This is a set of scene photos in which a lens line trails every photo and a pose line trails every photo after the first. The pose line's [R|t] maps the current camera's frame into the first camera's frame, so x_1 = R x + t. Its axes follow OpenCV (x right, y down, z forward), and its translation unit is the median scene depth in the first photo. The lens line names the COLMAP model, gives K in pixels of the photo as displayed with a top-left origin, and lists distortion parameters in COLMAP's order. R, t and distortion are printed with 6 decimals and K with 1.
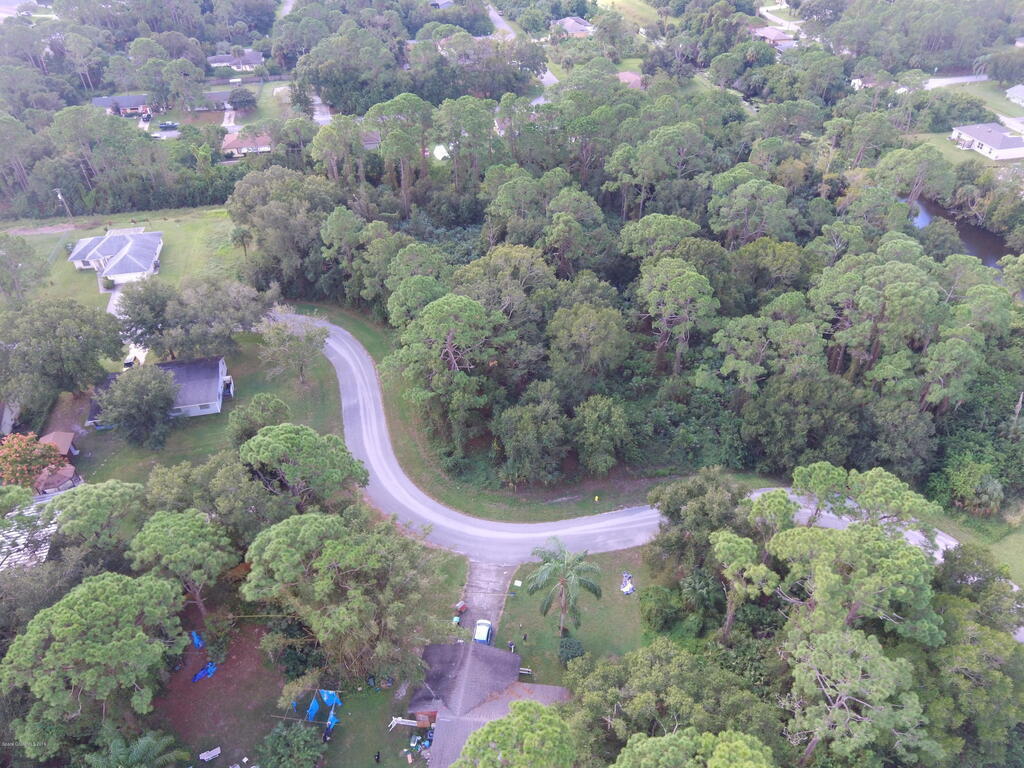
lens RADIAL K [[694.1, 0, 529.2], [0, 694.1, 388.0], [0, 0, 1]] dist [-0.000114, -0.001991]
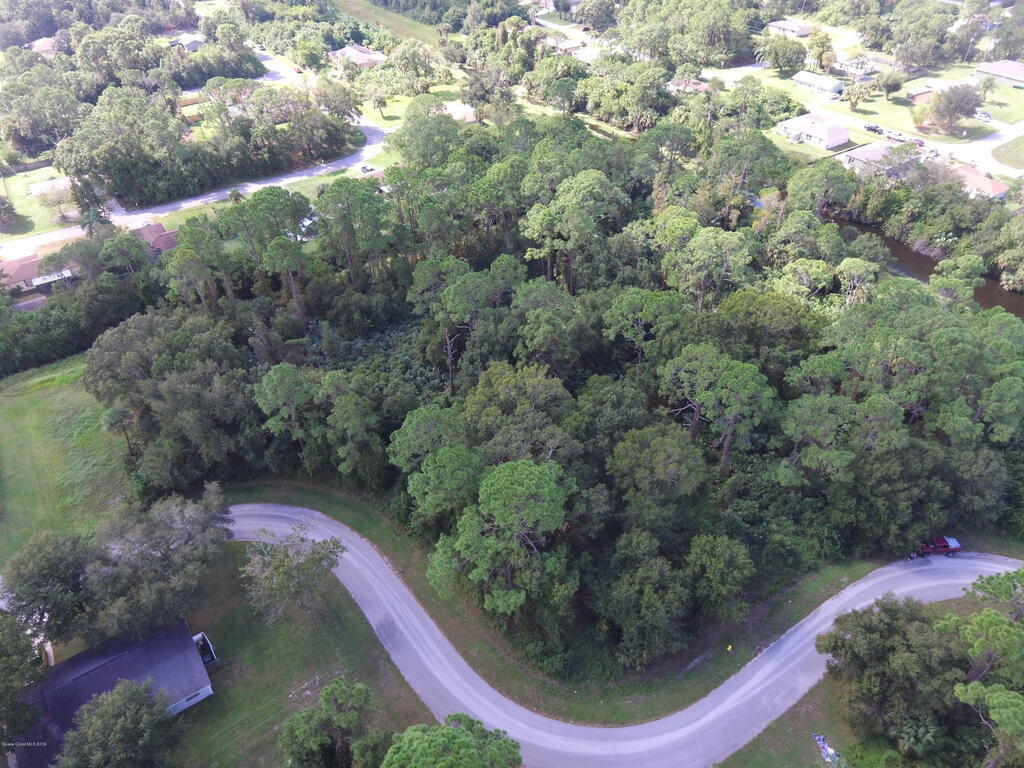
lens RADIAL K [[694.1, 0, 528.5], [0, 694.1, 388.4], [0, 0, 1]] dist [-0.000114, -0.001991]
pose [[0.926373, -0.245809, 0.285326, -0.269168], [0.244051, 0.968840, 0.042290, -0.224808], [-0.286831, 0.030458, 0.957497, 0.201018]]
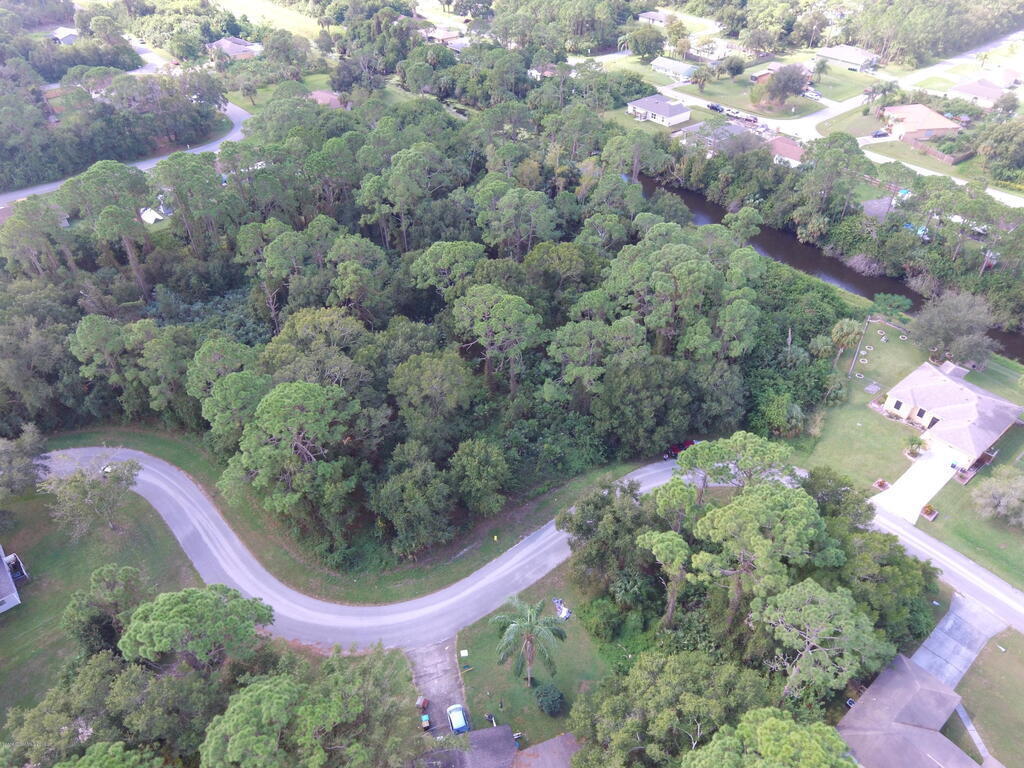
lens RADIAL K [[694.1, 0, 525.8], [0, 694.1, 388.0], [0, 0, 1]] dist [-0.000114, -0.001991]
pose [[0.890311, -0.287250, 0.353317, -0.137709], [0.283991, 0.956803, 0.062271, -0.086973], [-0.355942, 0.044898, 0.933429, 0.032389]]
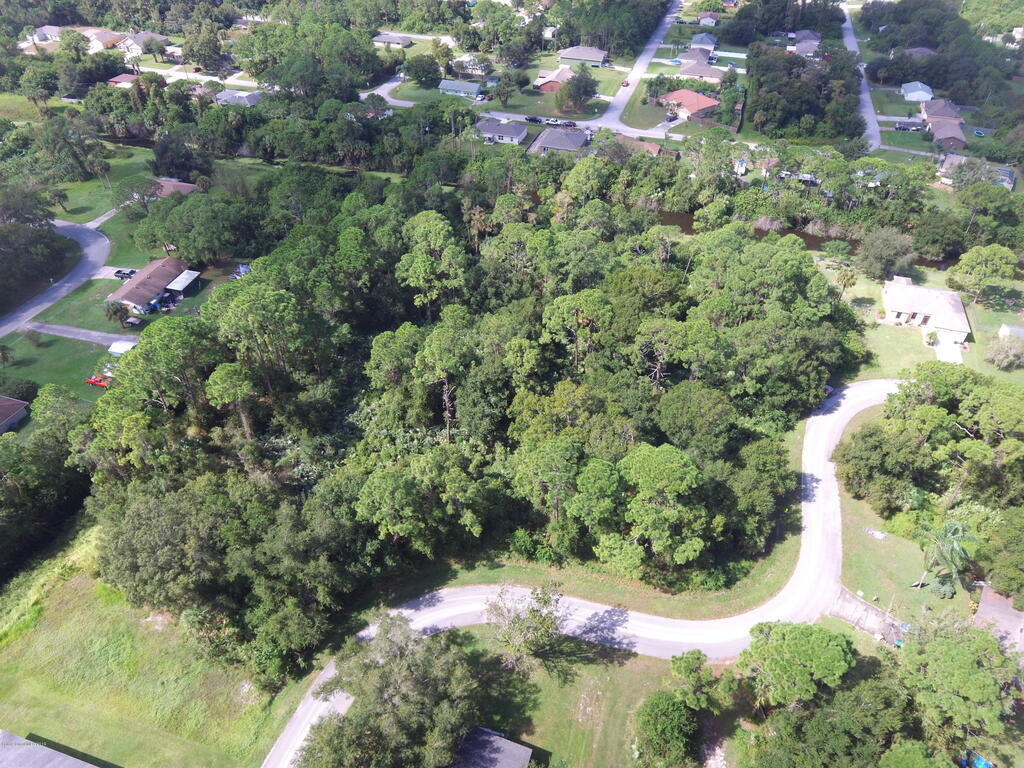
lens RADIAL K [[694.1, 0, 519.4], [0, 694.1, 390.6], [0, 0, 1]] dist [-0.000114, -0.001991]
pose [[0.507800, -0.546159, 0.666220, -0.746125], [0.530821, 0.807465, 0.257353, -0.511049], [-0.678505, 0.222960, 0.699943, 0.362131]]
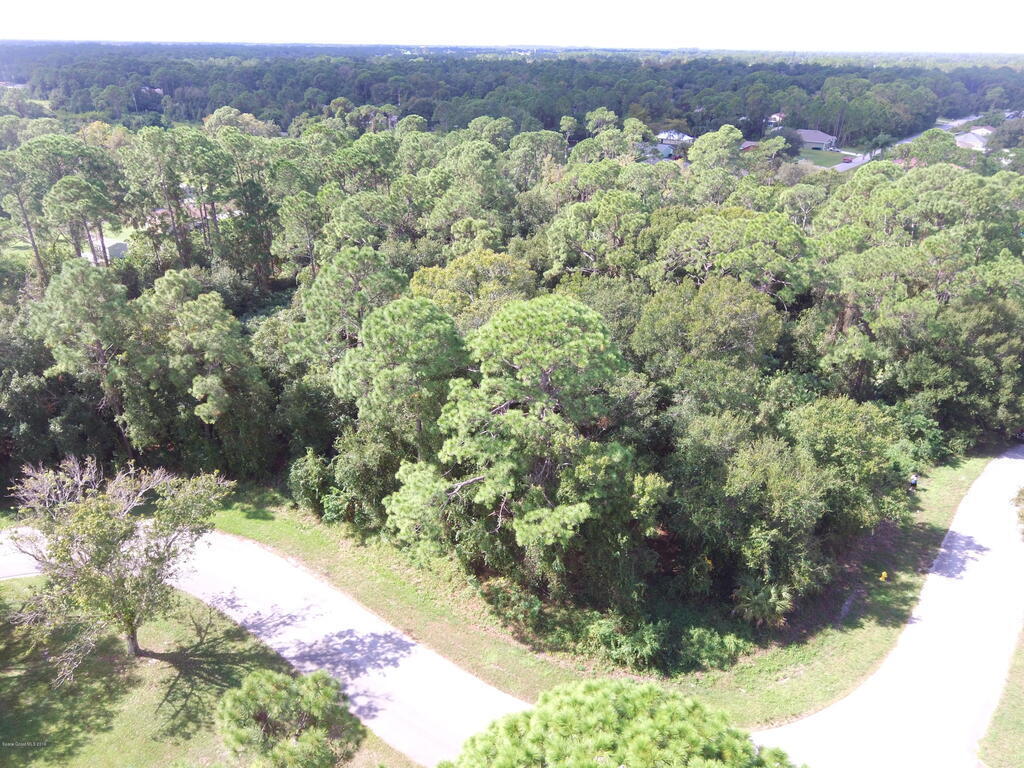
lens RADIAL K [[694.1, 0, 524.5], [0, 694.1, 394.0], [0, 0, 1]] dist [-0.000114, -0.001991]
pose [[0.793714, -0.264568, 0.547743, -0.346987], [0.373641, 0.922614, -0.095792, -0.025523], [-0.480012, 0.280691, 0.831145, 0.559733]]
